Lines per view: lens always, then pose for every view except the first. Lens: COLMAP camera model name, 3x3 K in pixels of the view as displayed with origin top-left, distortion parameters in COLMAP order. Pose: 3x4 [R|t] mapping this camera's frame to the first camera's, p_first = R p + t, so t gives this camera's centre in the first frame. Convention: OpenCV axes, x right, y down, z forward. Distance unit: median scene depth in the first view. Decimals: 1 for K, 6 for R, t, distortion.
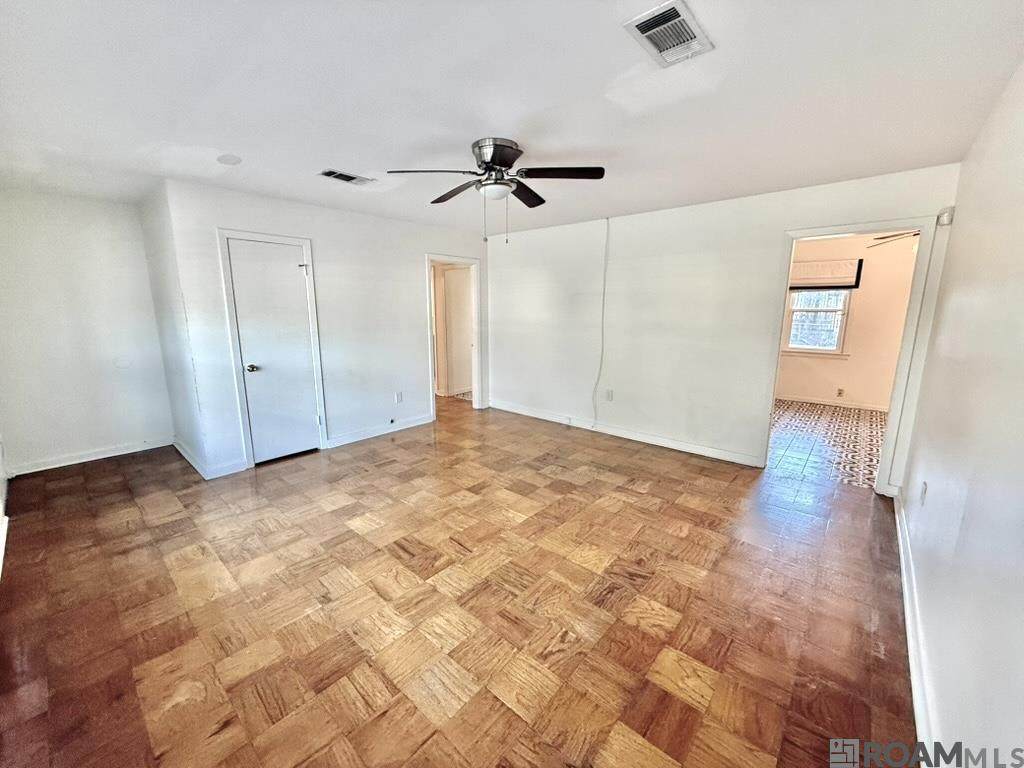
lens RADIAL K [[407.8, 0, 506.4], [0, 407.8, 382.3], [0, 0, 1]] dist [0.001299, 0.000107]
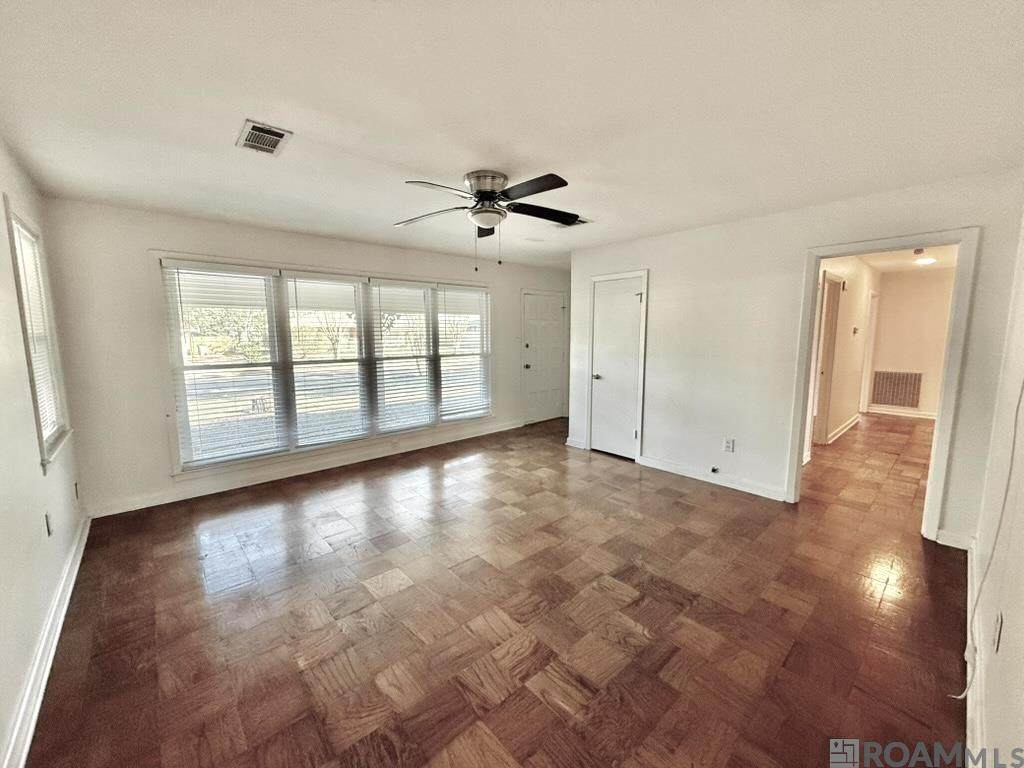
lens RADIAL K [[407.8, 0, 509.8], [0, 407.8, 381.8], [0, 0, 1]] dist [0.001299, 0.000107]
pose [[-0.114505, 0.121305, -0.985989, 0.777198], [-0.179904, 0.973574, 0.140670, -0.166948], [0.976997, 0.193491, -0.089656, 0.916406]]
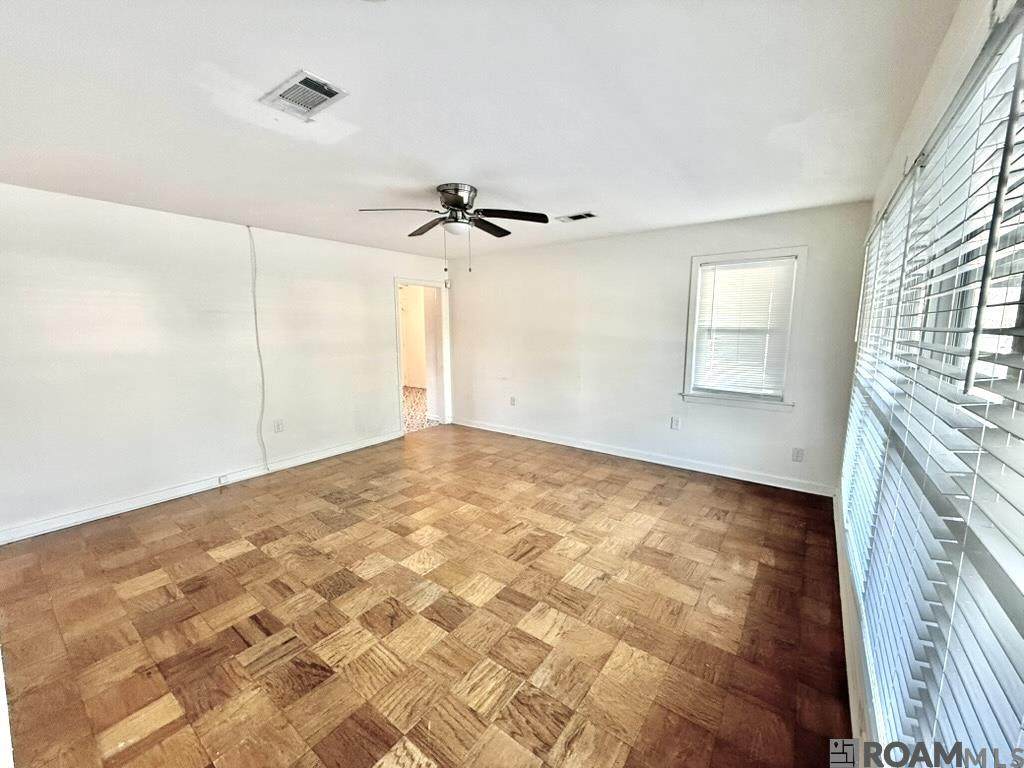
lens RADIAL K [[407.8, 0, 504.8], [0, 407.8, 387.8], [0, 0, 1]] dist [0.001299, 0.000107]
pose [[-0.077871, -0.153561, 0.985066, -0.913835], [0.186313, 0.968418, 0.165694, -0.148312], [-0.979400, 0.196434, -0.046801, 0.754000]]
